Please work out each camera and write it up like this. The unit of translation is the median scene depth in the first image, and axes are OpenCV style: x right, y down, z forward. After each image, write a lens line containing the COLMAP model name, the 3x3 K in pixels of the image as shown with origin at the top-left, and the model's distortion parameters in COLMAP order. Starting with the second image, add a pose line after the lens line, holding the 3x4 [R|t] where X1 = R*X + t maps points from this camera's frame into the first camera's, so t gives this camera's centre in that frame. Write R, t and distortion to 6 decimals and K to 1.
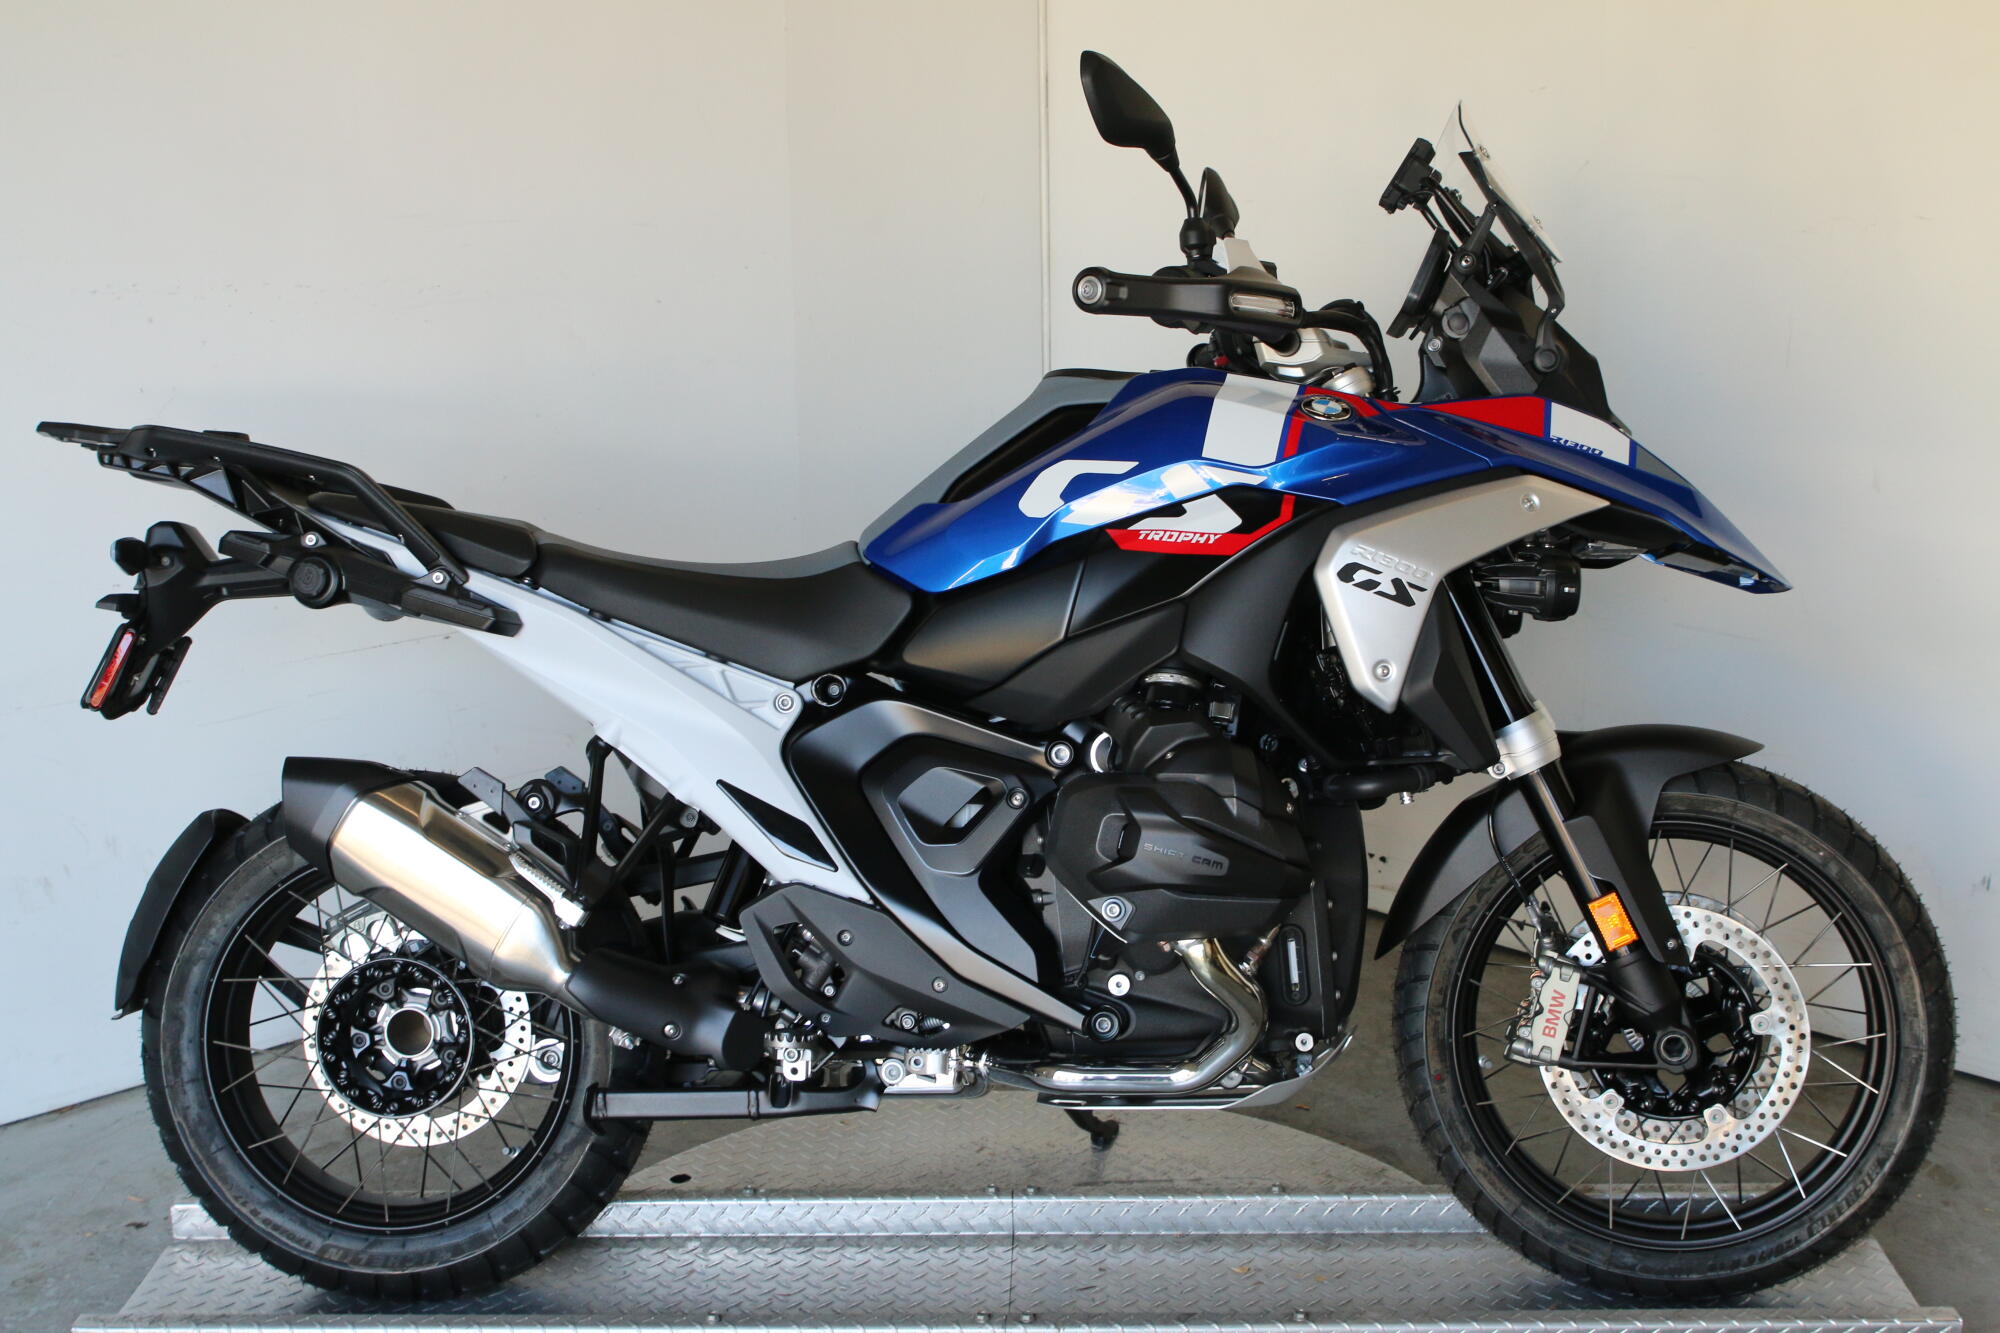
lens RADIAL K [[2493.9, 0, 1004.0], [0, 2493.9, 676.9], [0, 0, 1]] dist [-0.074448, 0.000000]
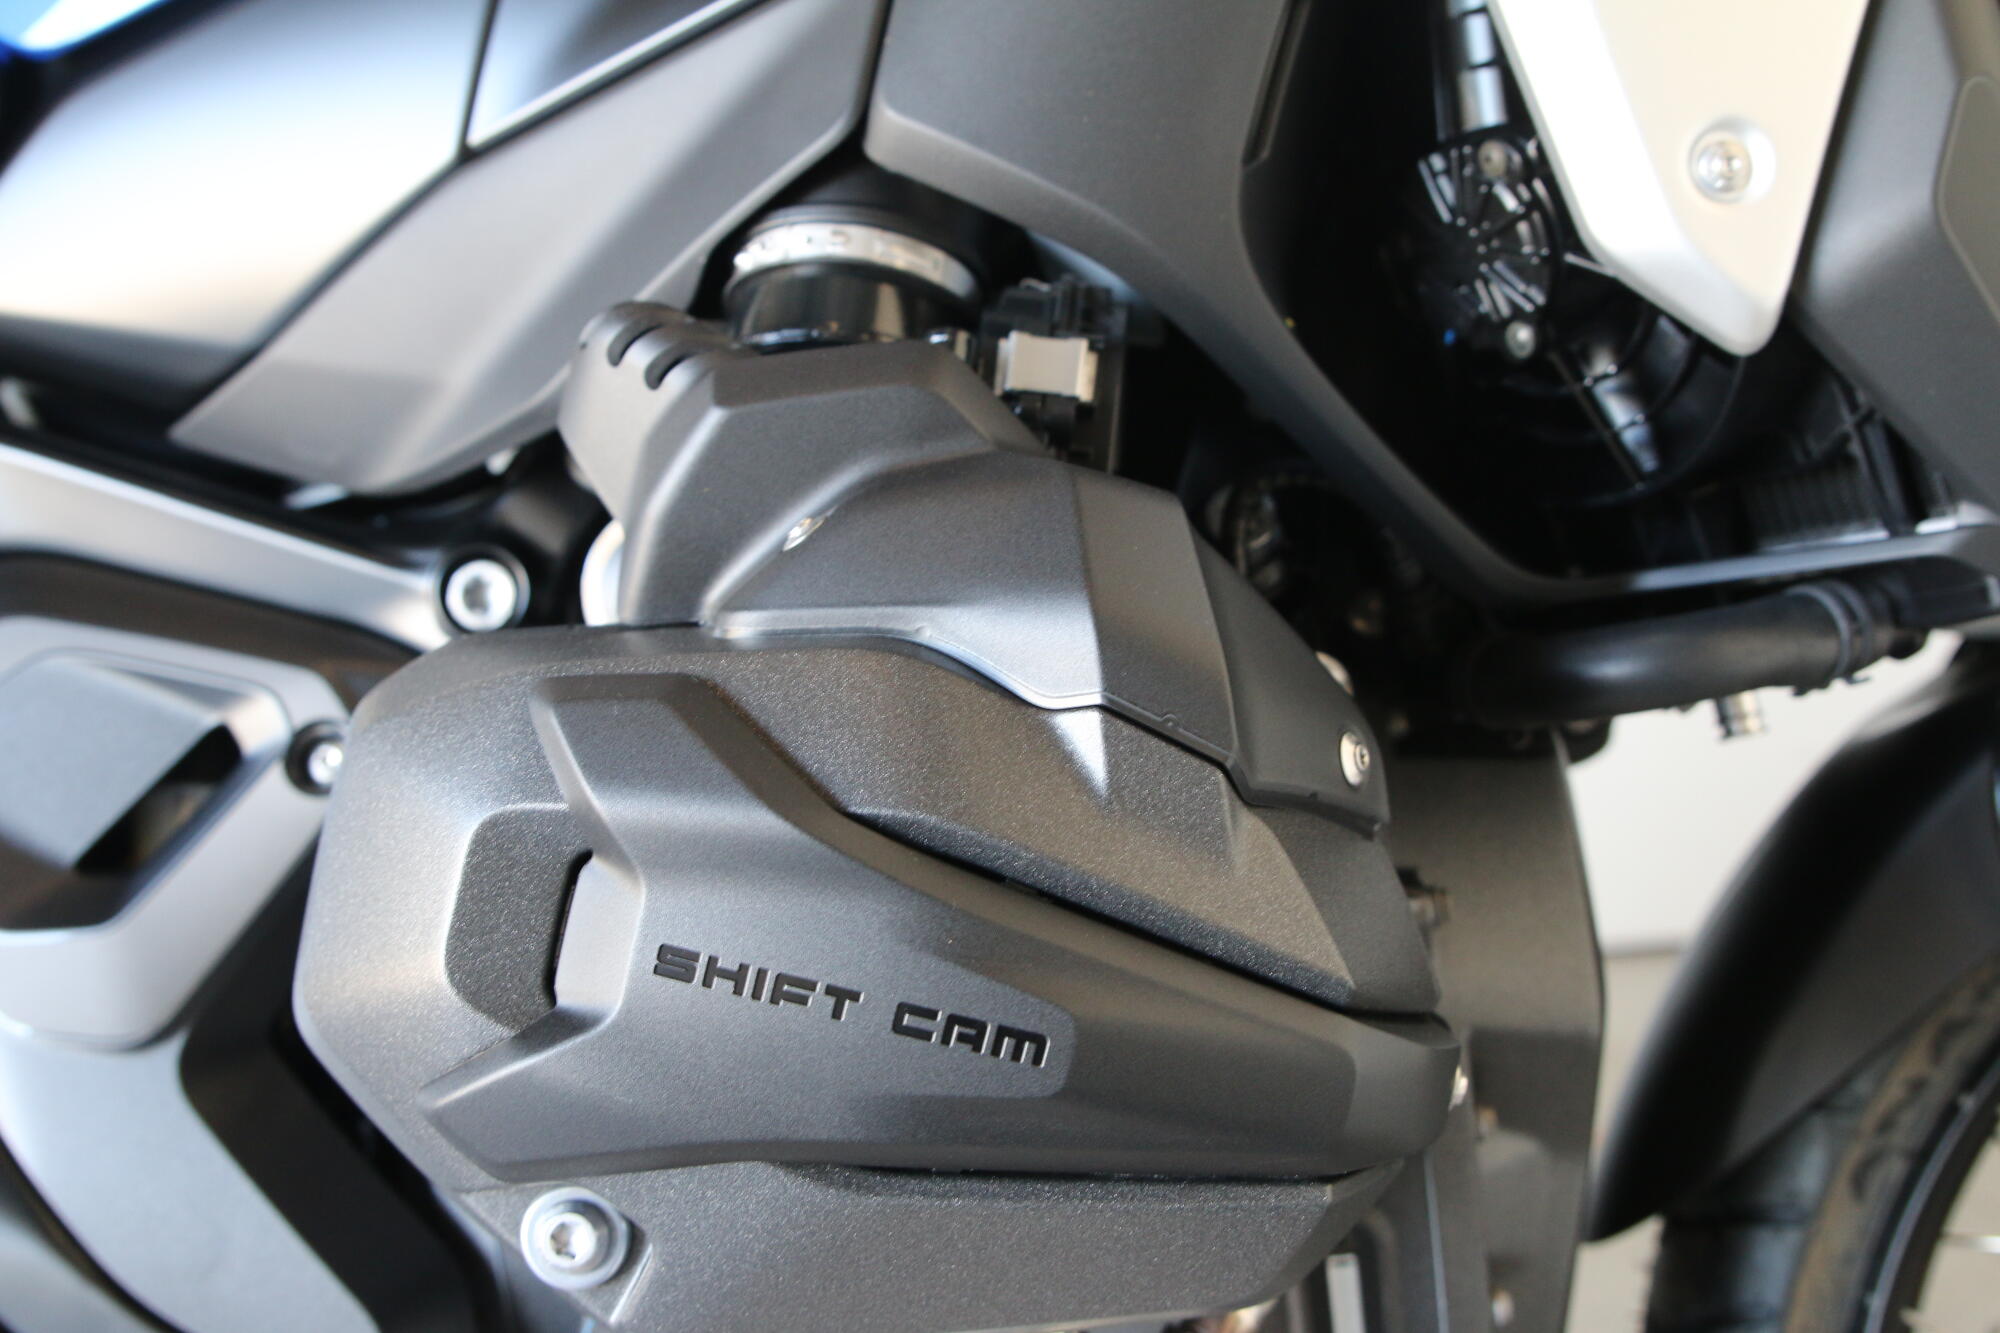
lens RADIAL K [[2493.9, 0, 998.3], [0, 2493.9, 666.4], [0, 0, 1]] dist [-0.076583, 0.000000]
pose [[0.999519, -0.025207, 0.018046, 0.076345], [0.025291, 0.999670, -0.004475, 0.042695], [-0.017927, 0.004929, 0.999827, 0.744298]]
